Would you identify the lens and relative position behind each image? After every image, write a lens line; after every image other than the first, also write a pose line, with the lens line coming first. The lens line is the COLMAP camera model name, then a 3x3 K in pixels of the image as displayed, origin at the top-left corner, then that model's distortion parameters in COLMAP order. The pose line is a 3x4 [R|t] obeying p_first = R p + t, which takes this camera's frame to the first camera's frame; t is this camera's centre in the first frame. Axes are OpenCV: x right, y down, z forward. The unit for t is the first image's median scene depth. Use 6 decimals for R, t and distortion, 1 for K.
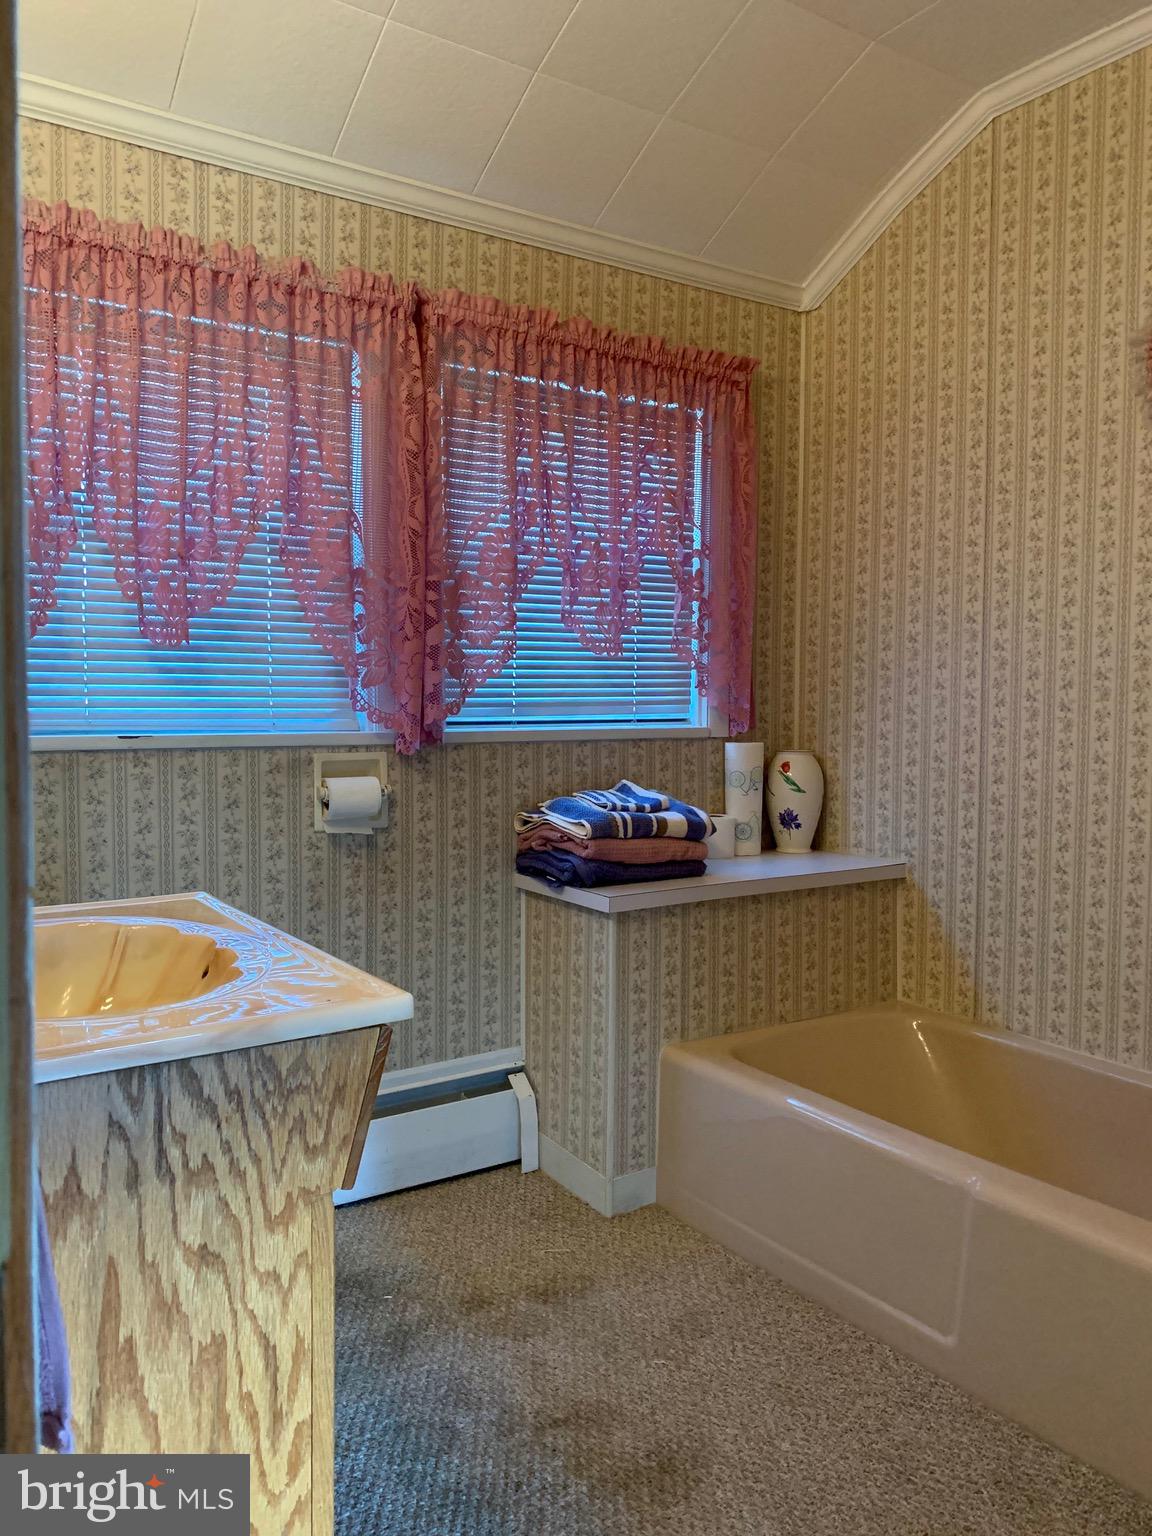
lens RADIAL K [[1169.3, 0, 582.6], [0, 1169.3, 755.8], [0, 0, 1]] dist [0.020037, -0.016264]
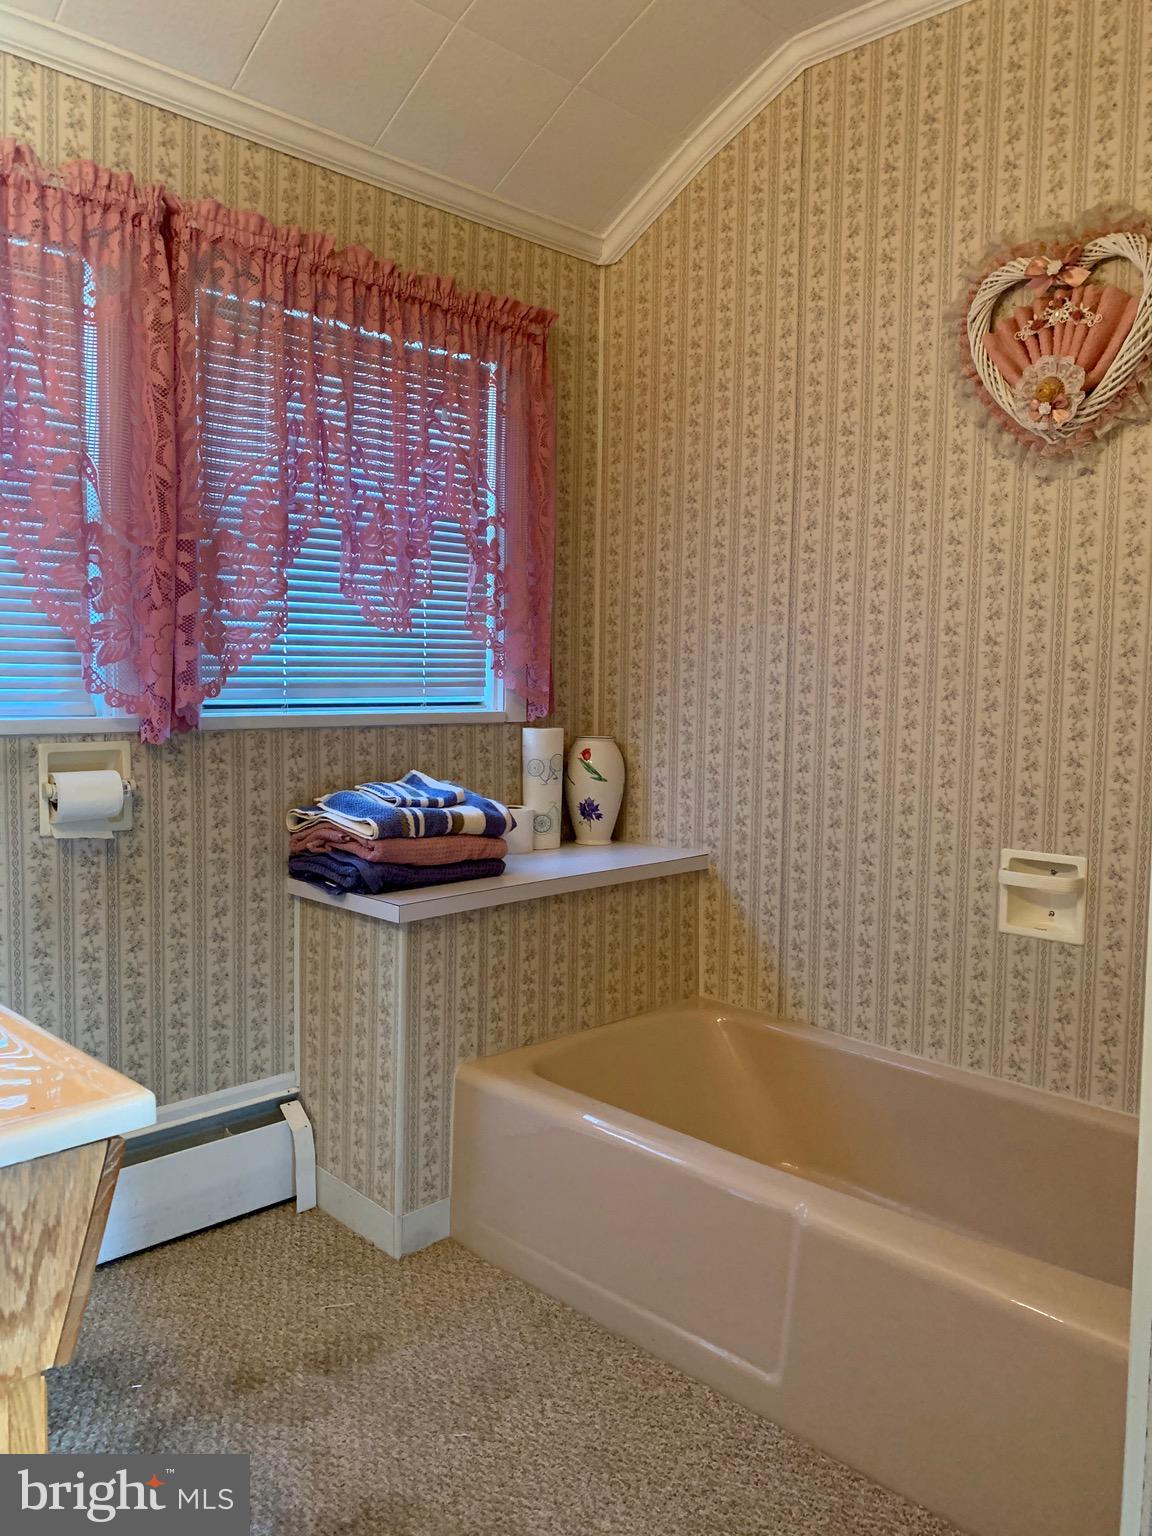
lens RADIAL K [[1175.0, 0, 590.8], [0, 1175.0, 757.5], [0, 0, 1]] dist [0.019795, -0.016133]
pose [[0.980412, -0.004108, 0.196915, -0.009219], [-0.000512, 0.999726, 0.023407, -0.012205], [-0.196957, -0.023049, 0.980141, 0.098364]]
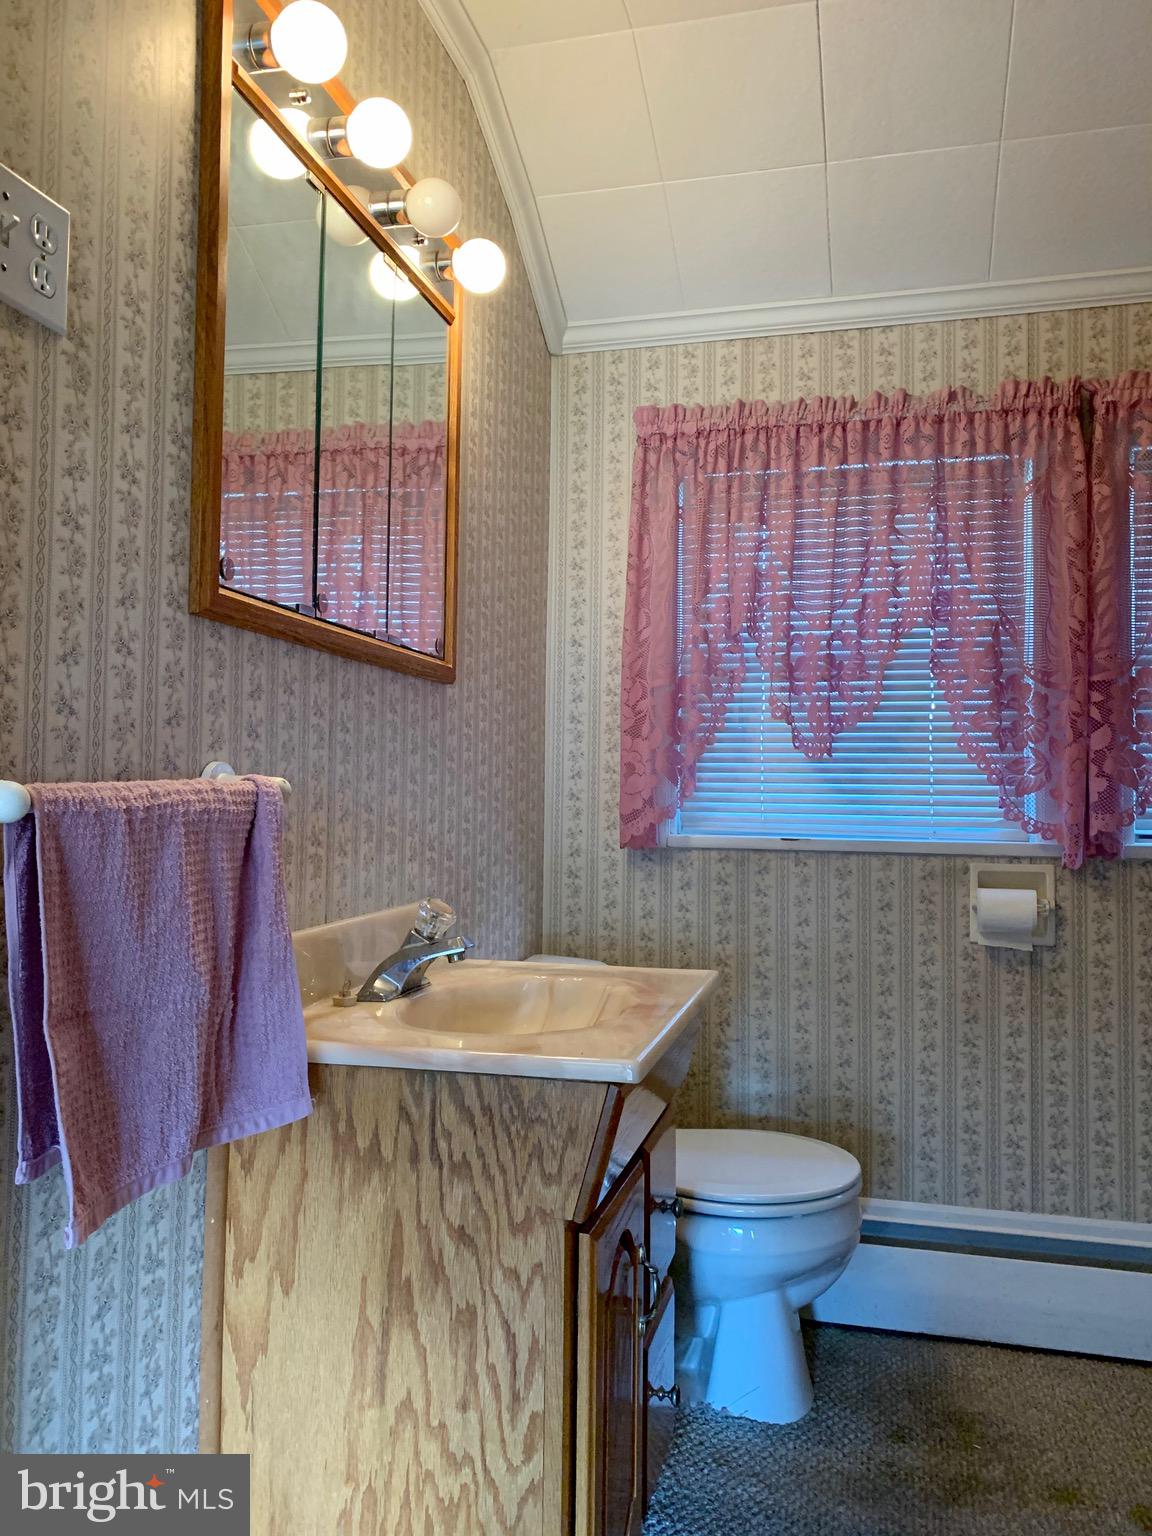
lens RADIAL K [[1169.3, 0, 582.6], [0, 1169.3, 755.8], [0, 0, 1]] dist [0.020037, -0.016264]
pose [[0.669866, -0.026386, -0.742013, 0.303112], [-0.046804, 0.995880, -0.077667, 0.000620], [0.741005, 0.086756, 0.665871, 0.086659]]
